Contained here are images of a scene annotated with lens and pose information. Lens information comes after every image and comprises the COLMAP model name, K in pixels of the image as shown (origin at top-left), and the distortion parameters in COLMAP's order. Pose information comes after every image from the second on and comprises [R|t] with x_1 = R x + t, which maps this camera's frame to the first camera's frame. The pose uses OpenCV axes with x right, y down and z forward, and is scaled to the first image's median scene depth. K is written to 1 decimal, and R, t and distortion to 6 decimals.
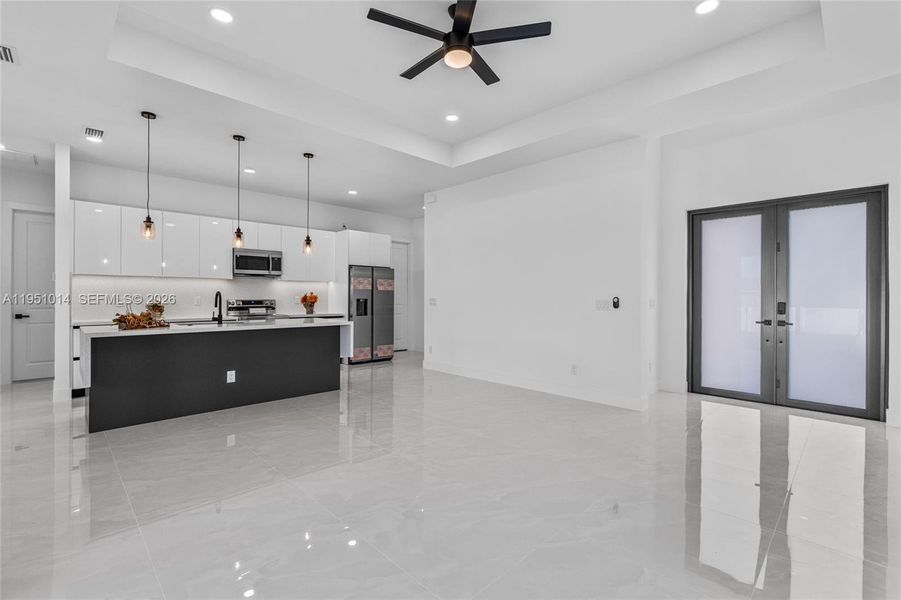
lens RADIAL K [[406.0, 0, 449.1], [0, 406.0, 292.1], [0, 0, 1]] dist [0.005848, 0.000625]
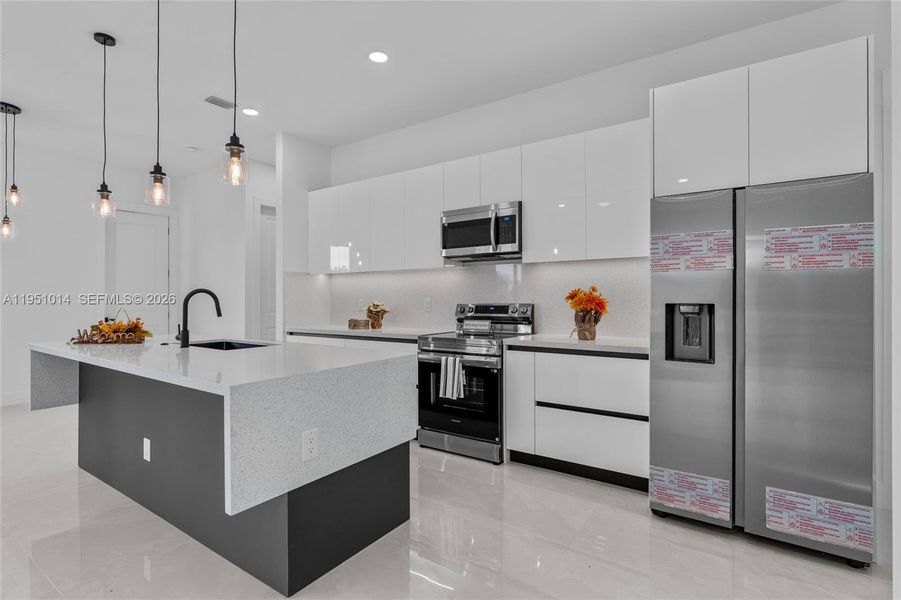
lens RADIAL K [[434.3, 0, 454.4], [0, 434.3, 301.0], [0, 0, 1]] dist [-0.004219, 0.001394]
pose [[0.196123, 0.003591, -0.980573, 0.060125], [0.014297, 0.999877, 0.006521, 0.010297], [0.980475, -0.015298, 0.196048, 0.804998]]
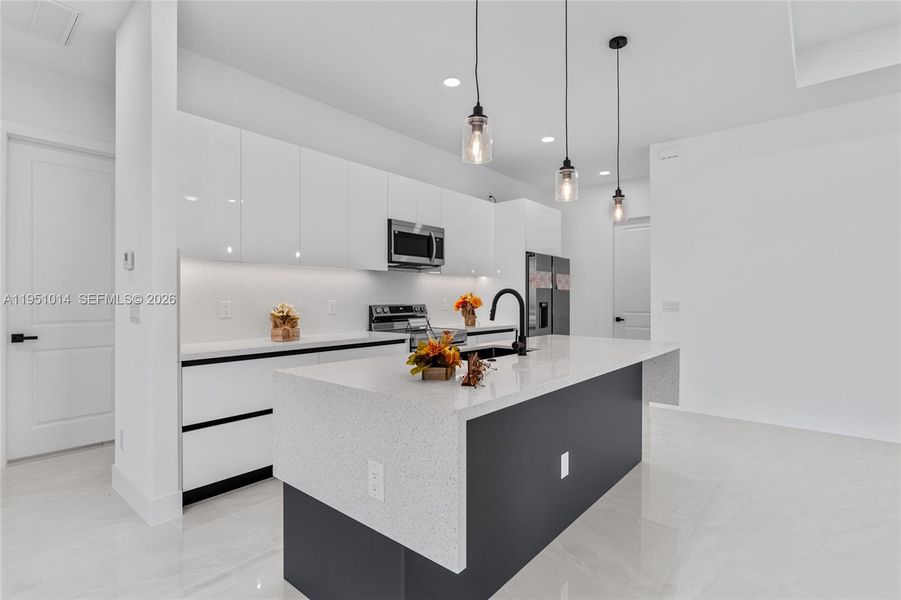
lens RADIAL K [[434.3, 0, 457.3], [0, 434.3, 295.3], [0, 0, 1]] dist [-0.004219, 0.001394]
pose [[0.994790, -0.002849, 0.101906, -0.445917], [0.002928, 0.999996, -0.000624, 0.004874], [-0.101904, 0.000919, 0.994794, 0.315047]]
